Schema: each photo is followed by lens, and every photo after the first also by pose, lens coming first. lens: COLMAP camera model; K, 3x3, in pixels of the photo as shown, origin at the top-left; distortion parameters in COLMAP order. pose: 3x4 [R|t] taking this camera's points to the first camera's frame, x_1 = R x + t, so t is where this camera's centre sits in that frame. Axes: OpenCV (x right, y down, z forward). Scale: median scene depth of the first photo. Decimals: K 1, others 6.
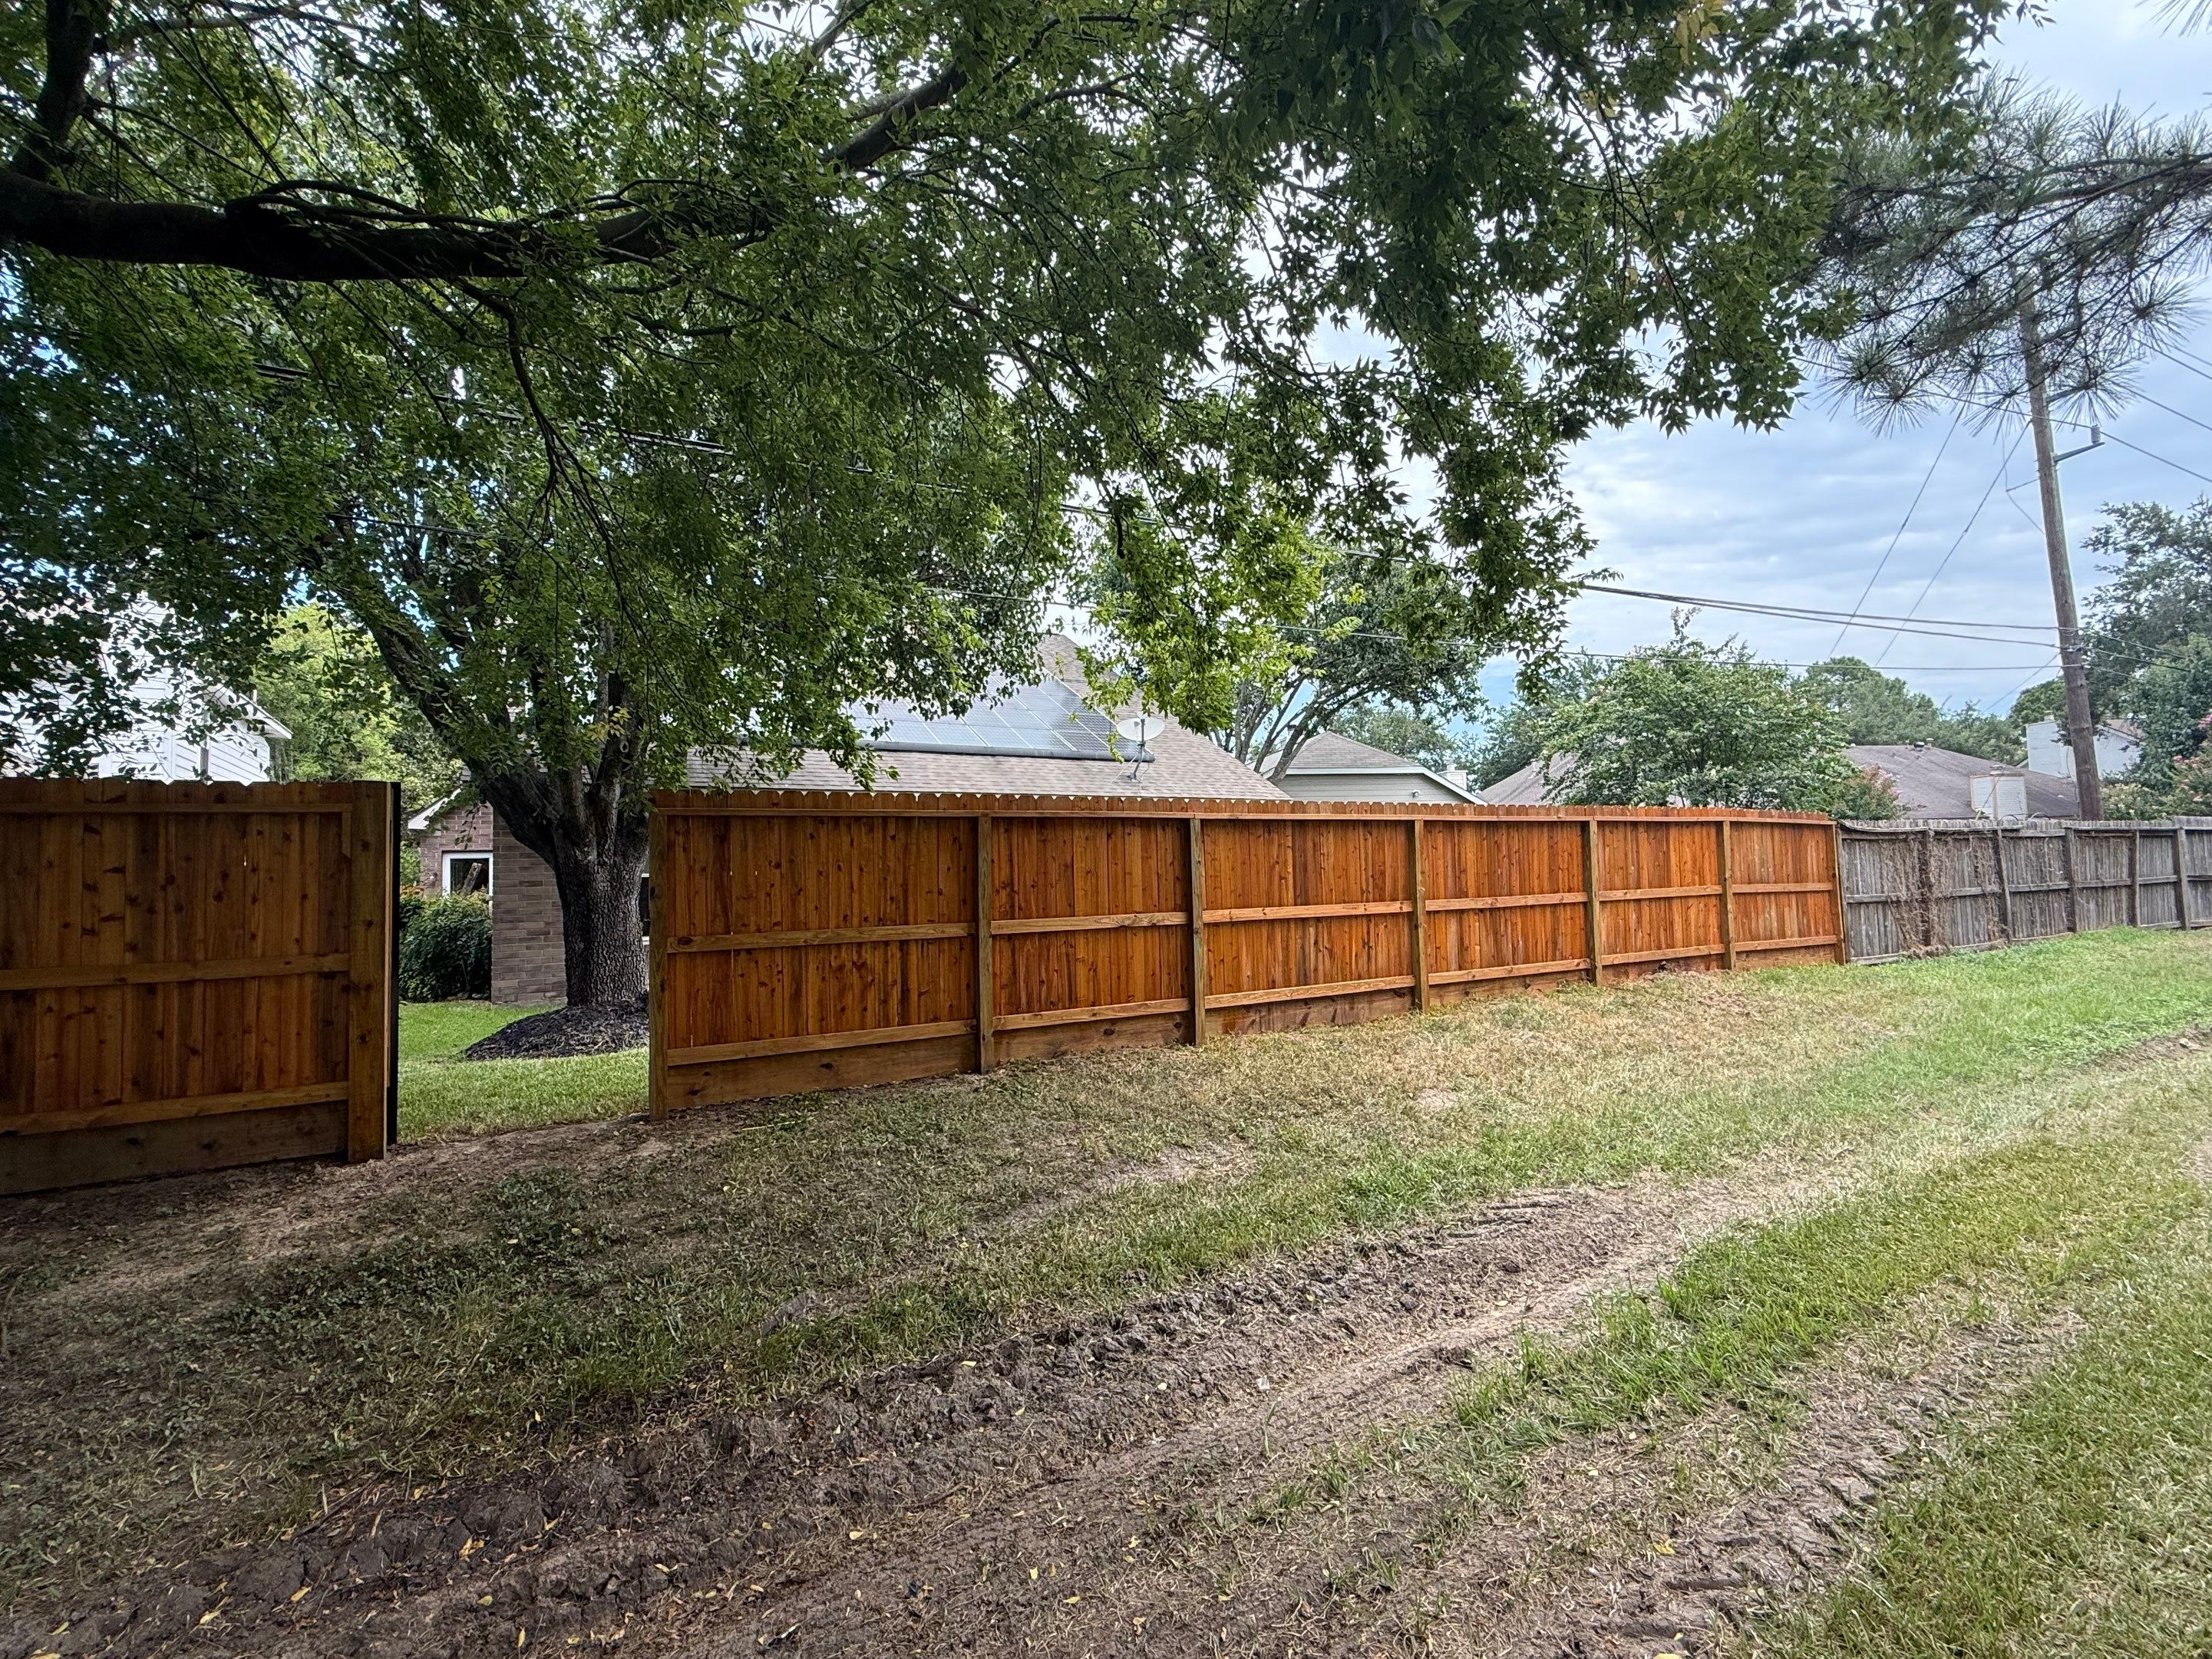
lens RADIAL K [[1055.2, 0, 1106.0], [0, 1055.2, 829.5], [0, 0, 1]] dist [-0.000069, -0.000066]
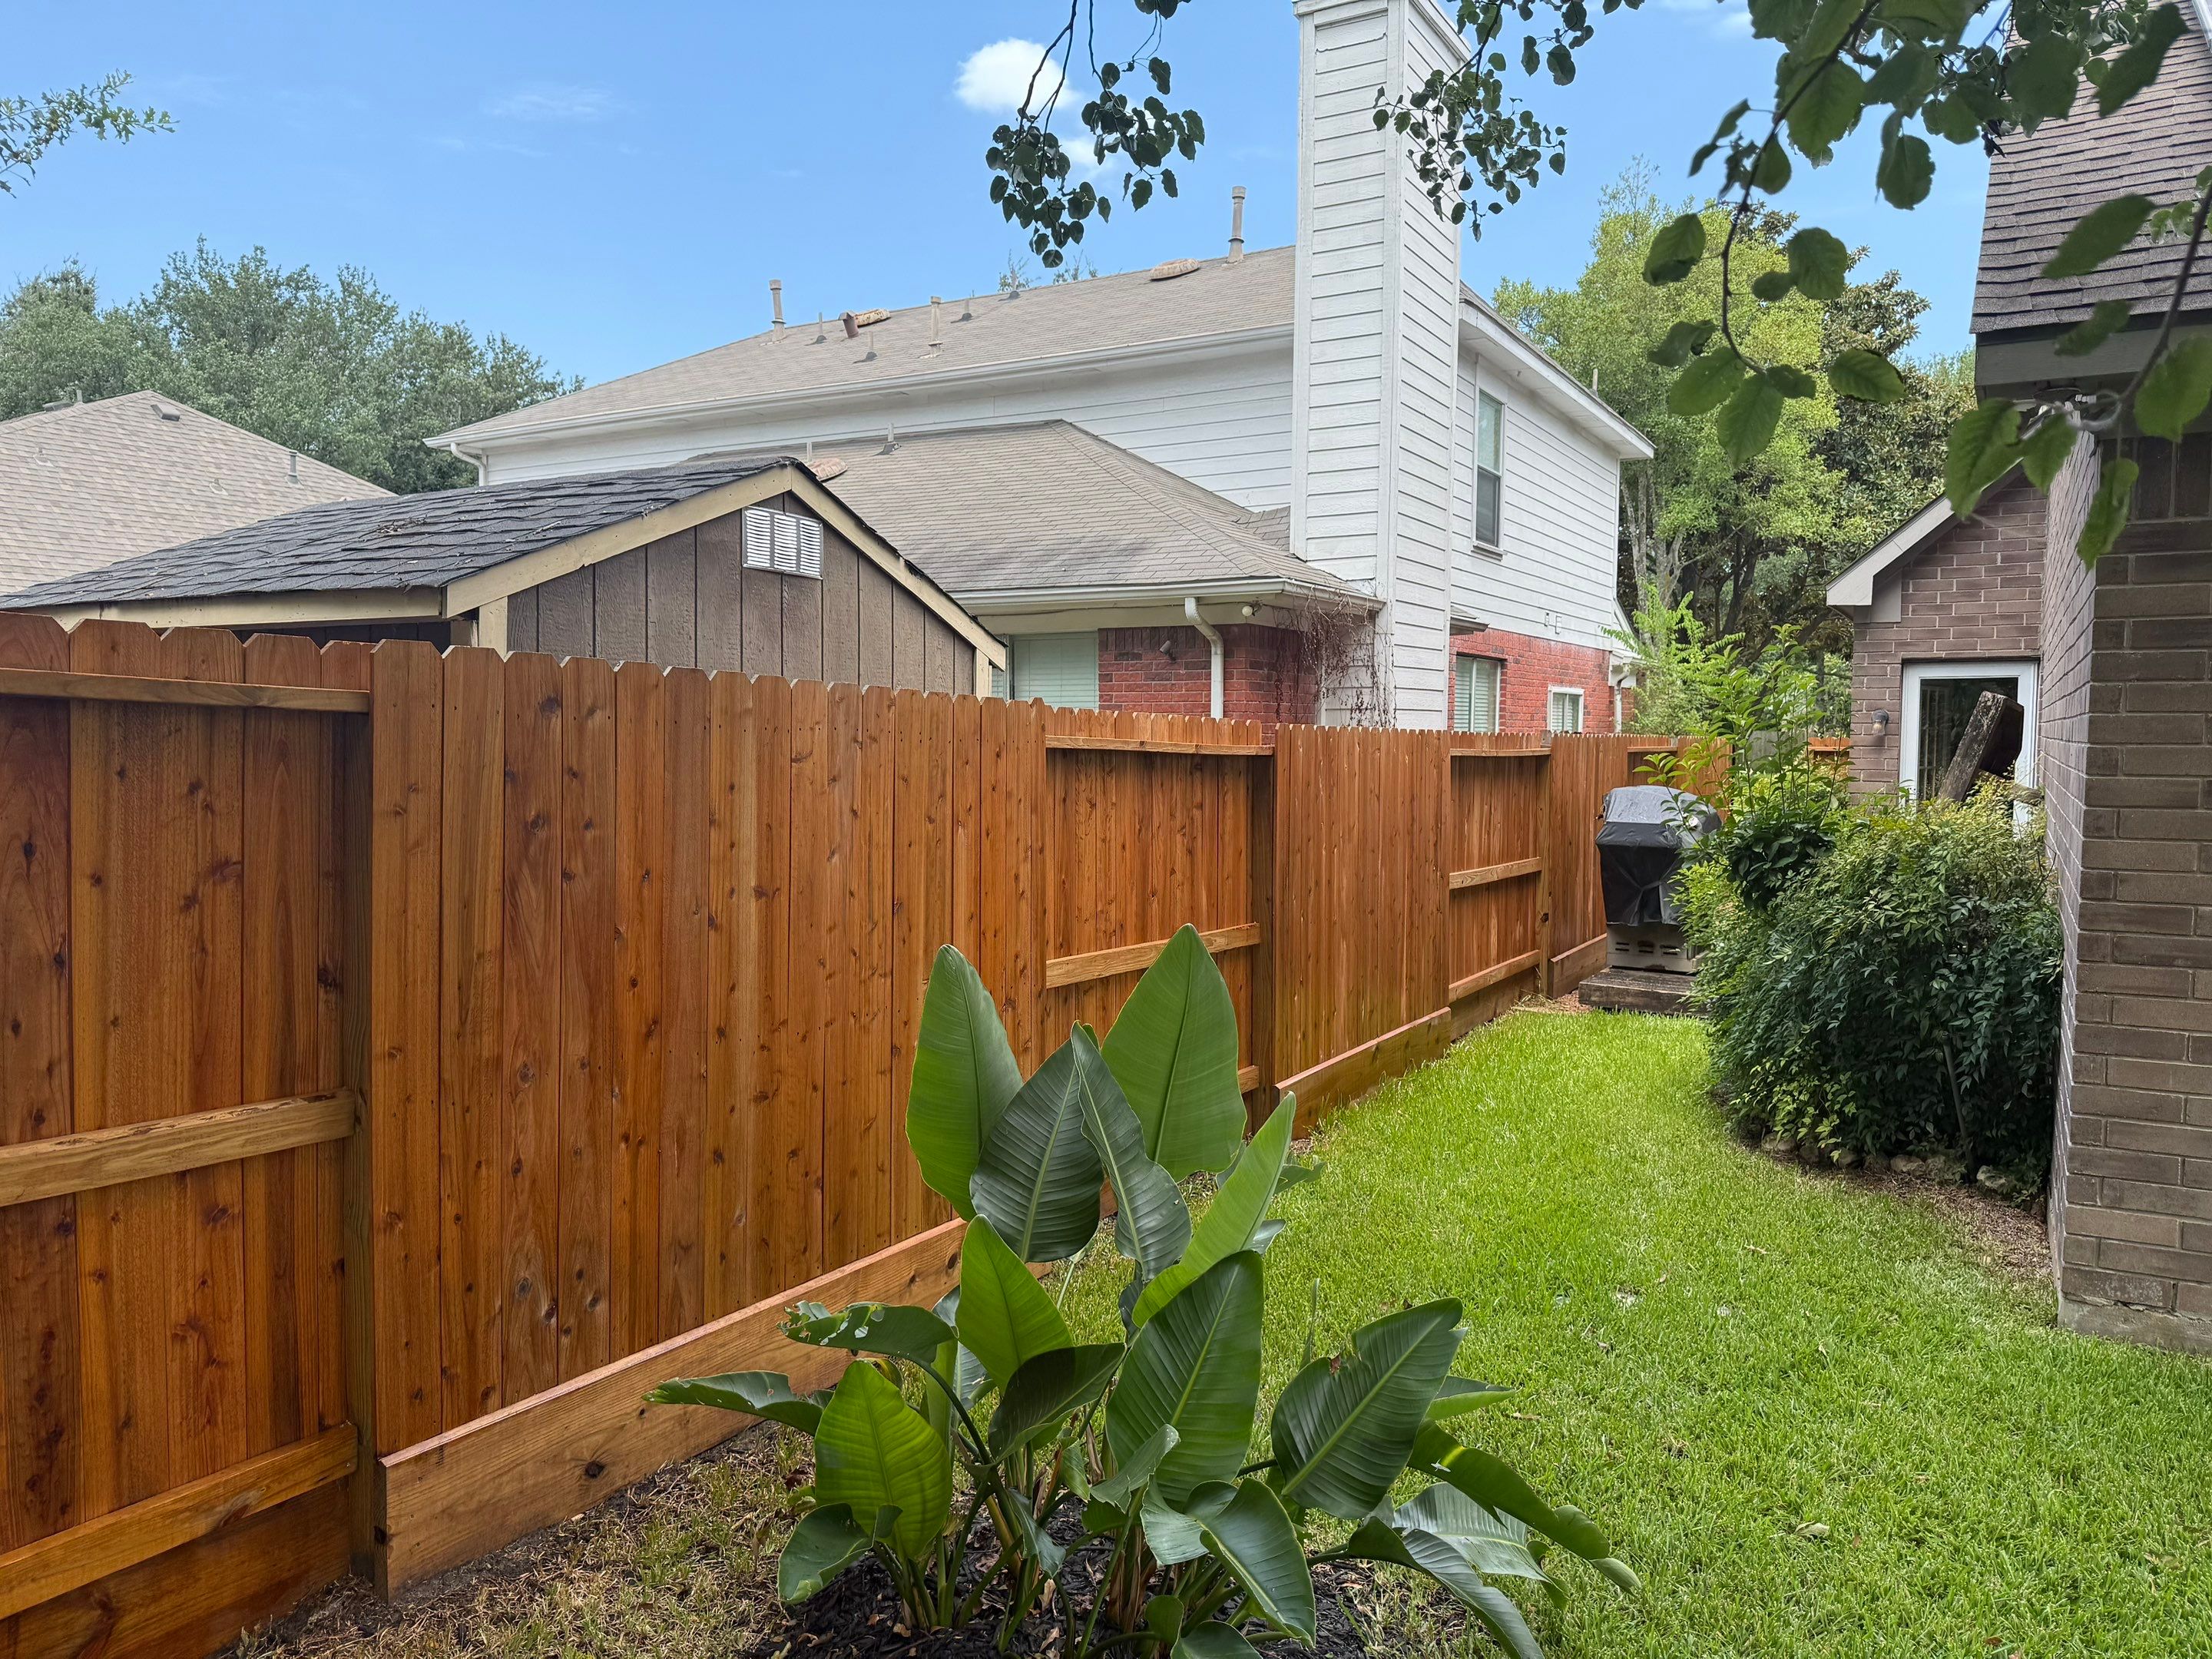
lens RADIAL K [[1567.3, 0, 1107.9], [0, 1567.3, 789.8], [0, 0, 1]] dist [-0.000517, 0.000068]
pose [[0.508749, 0.065113, -0.858449, -0.272241], [0.020304, 0.995951, 0.087576, 0.011361], [0.860676, -0.061984, 0.505367, 0.442296]]
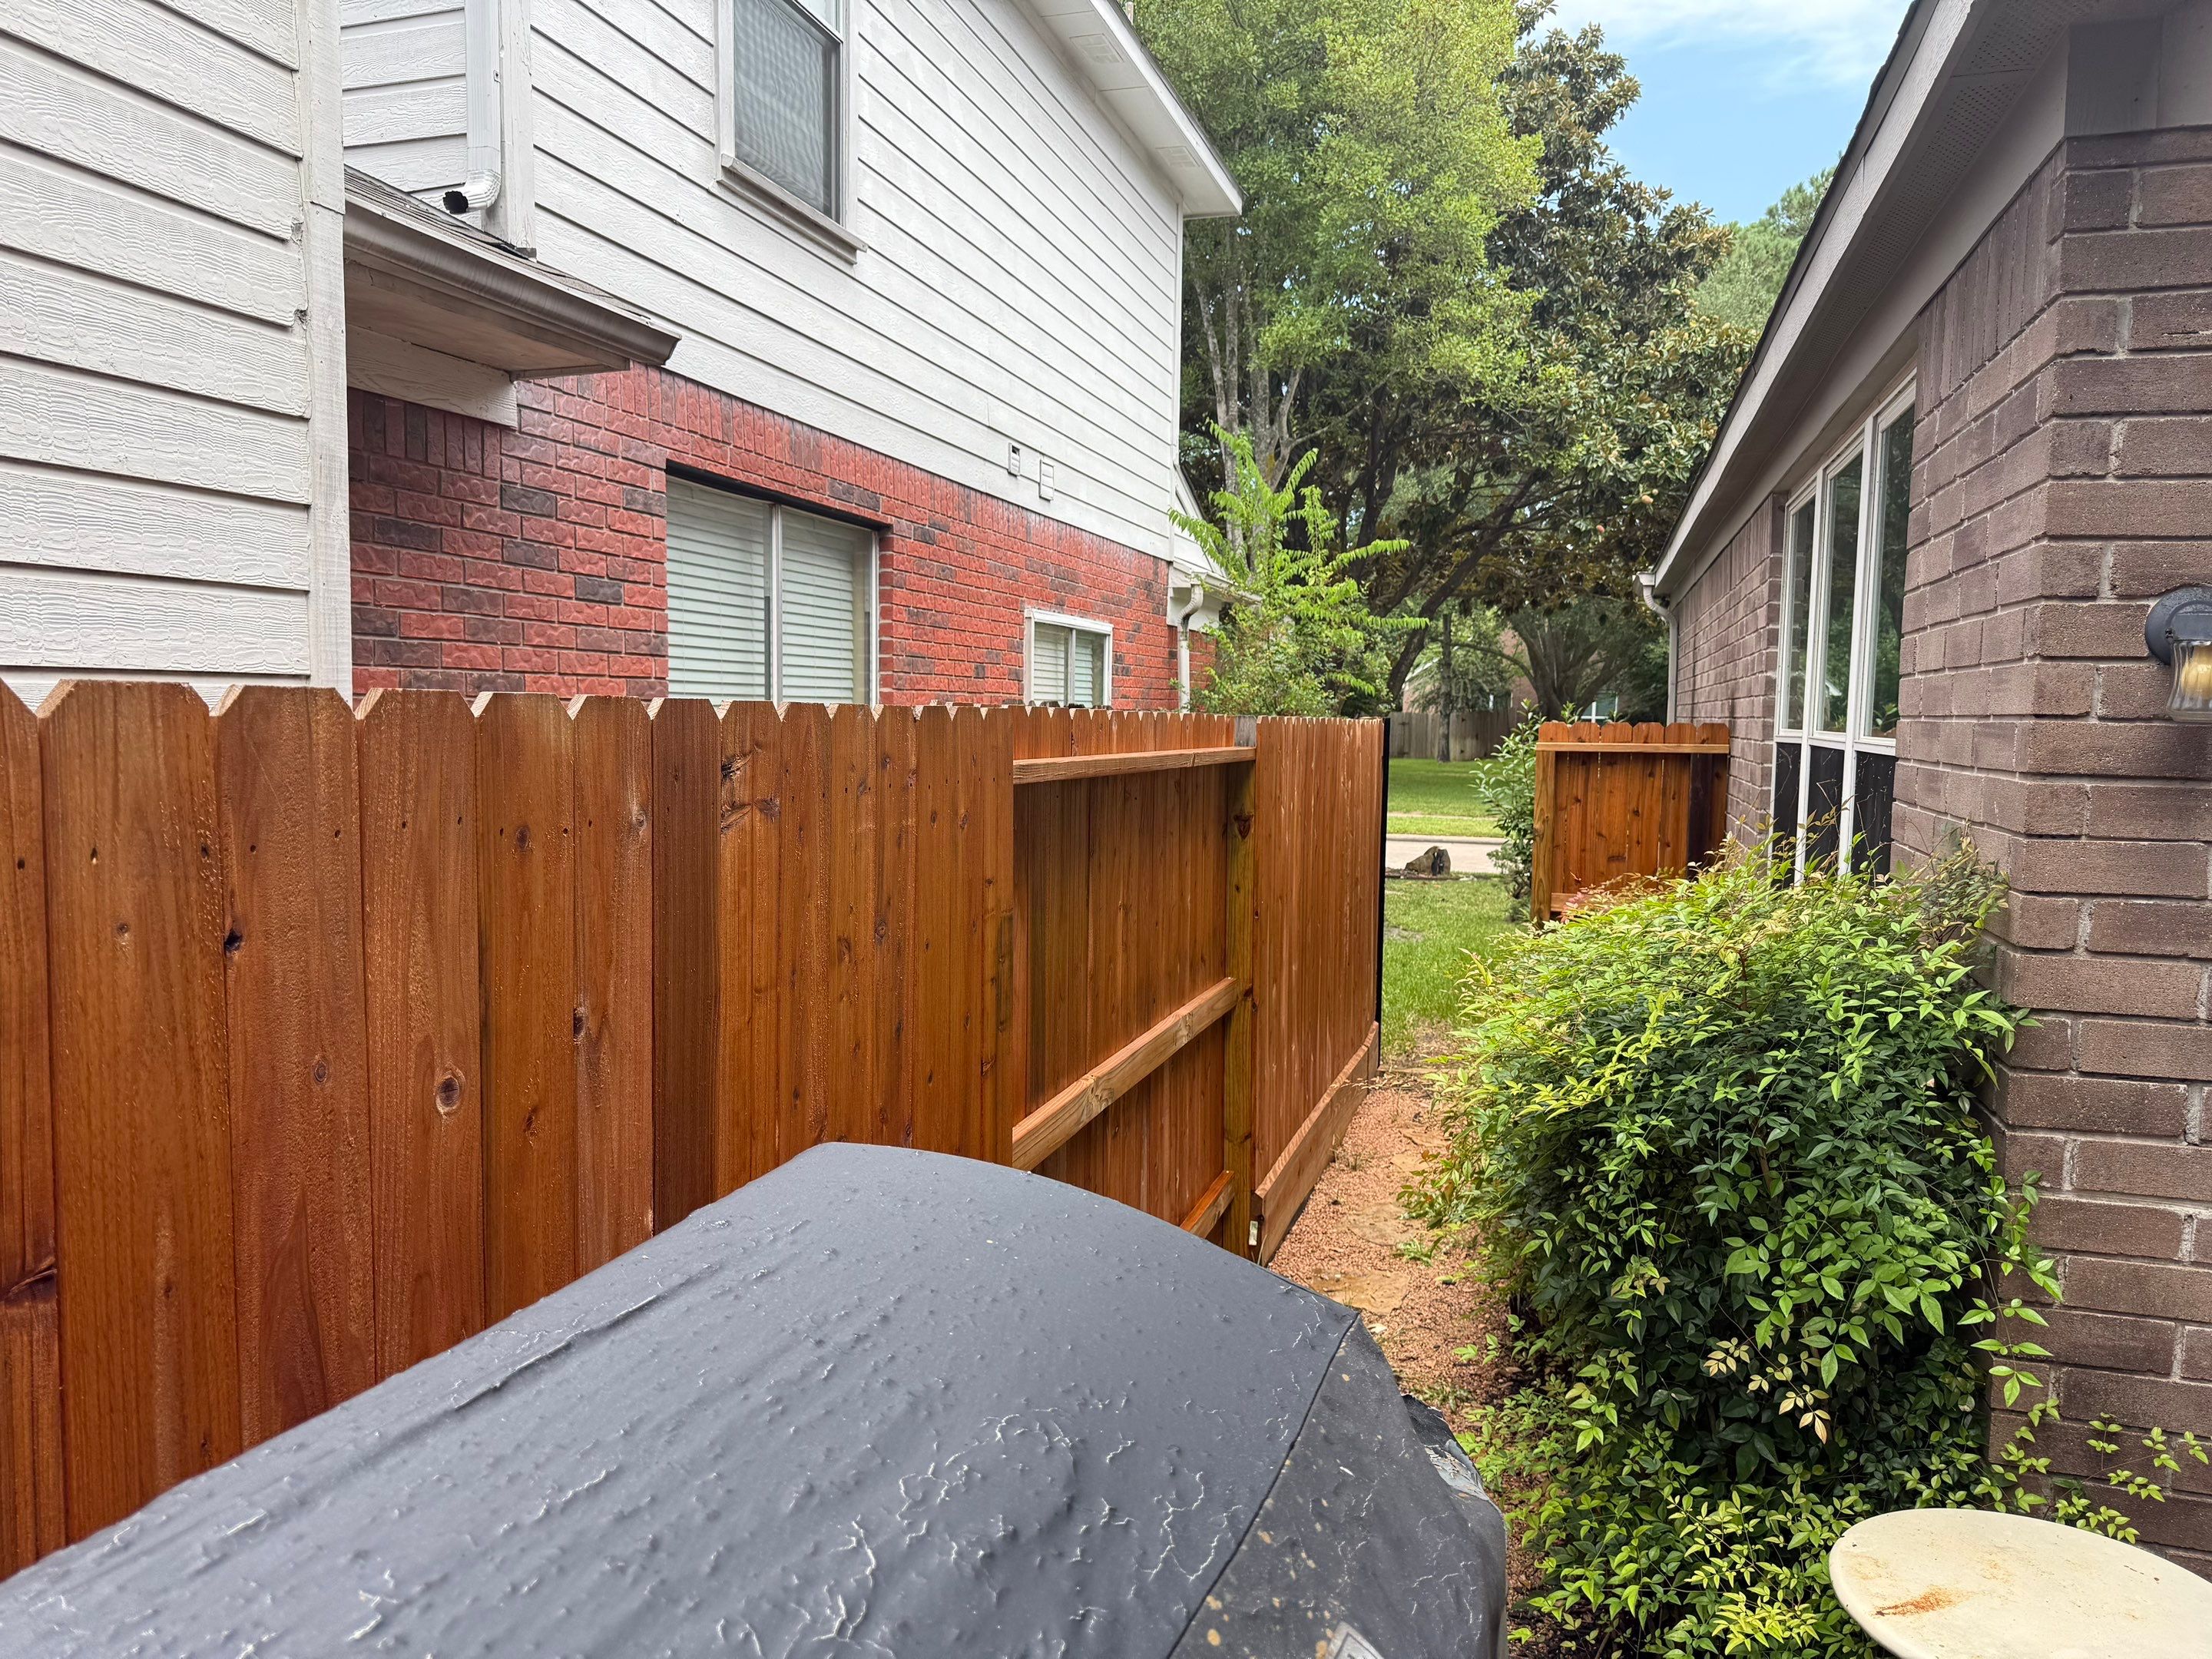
lens RADIAL K [[1562.5, 0, 1106.0], [0, 1562.5, 829.5], [0, 0, 1]] dist [0.000642, -0.000146]
pose [[0.689199, 0.090677, -0.718876, -0.609352], [0.001062, 0.992011, 0.126147, 0.044553], [0.724571, -0.087704, 0.683597, 0.860019]]
